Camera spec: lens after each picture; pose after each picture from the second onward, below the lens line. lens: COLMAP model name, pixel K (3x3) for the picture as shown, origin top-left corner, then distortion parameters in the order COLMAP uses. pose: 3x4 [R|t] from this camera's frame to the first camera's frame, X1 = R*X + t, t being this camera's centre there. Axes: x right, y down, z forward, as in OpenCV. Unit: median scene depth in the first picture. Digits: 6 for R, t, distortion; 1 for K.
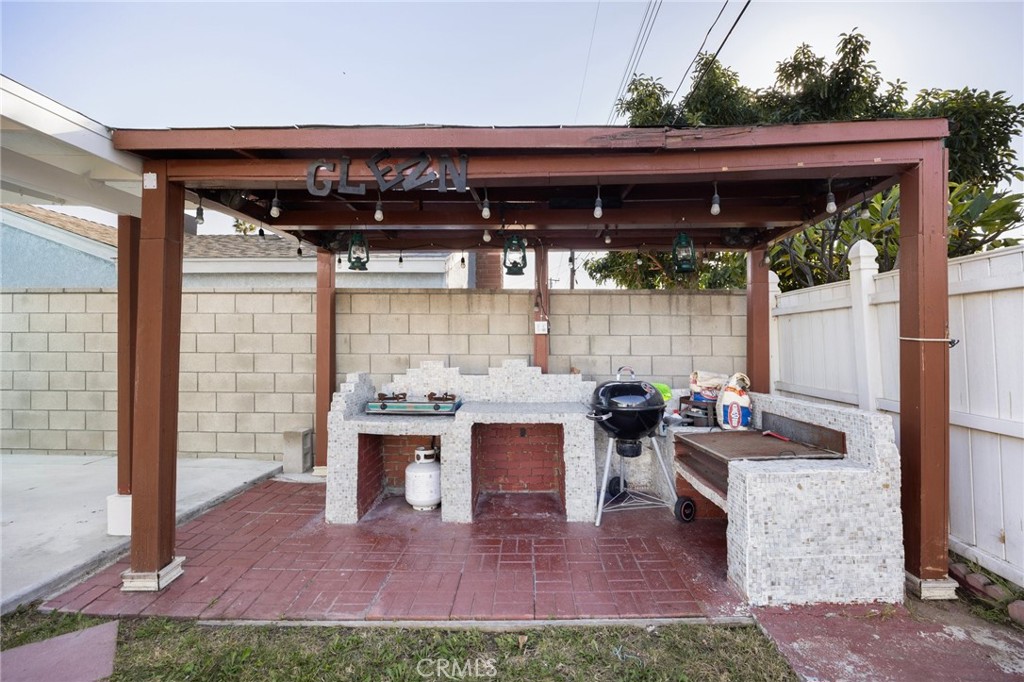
lens RADIAL K [[442.9, 0, 515.2], [0, 442.9, 336.7], [0, 0, 1]] dist [0.000718, 0.000040]
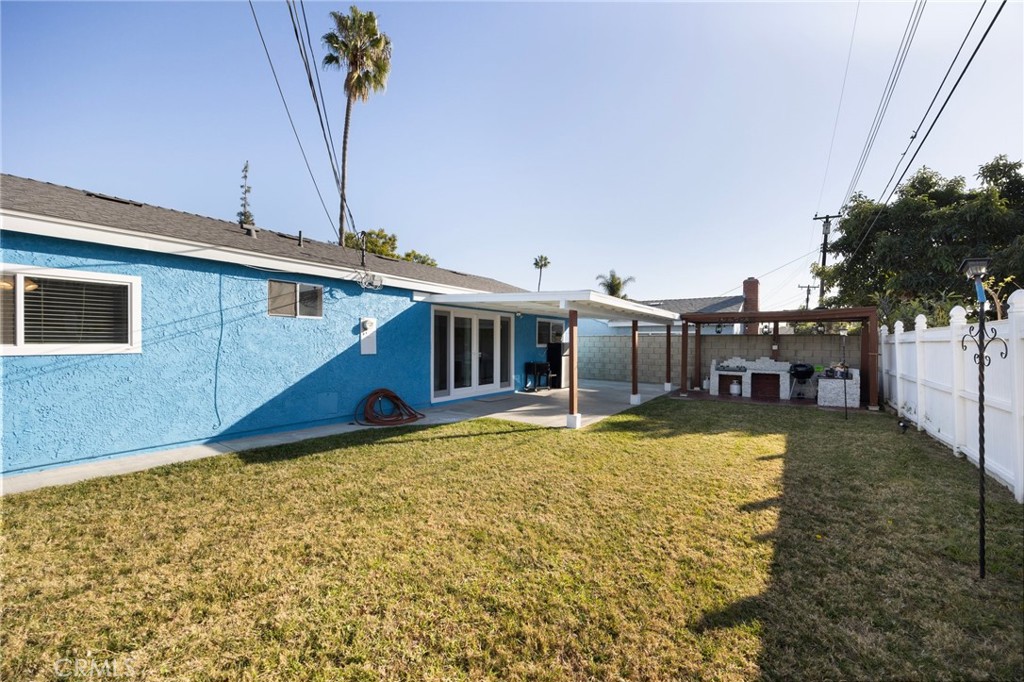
lens RADIAL K [[398.2, 0, 513.8], [0, 398.2, 345.1], [0, 0, 1]] dist [-0.001986, -0.000091]
pose [[0.833777, 0.006240, -0.552066, 0.084868], [-0.003283, 0.999974, 0.006344, -0.058708], [0.552091, -0.003477, 0.833777, -2.874295]]
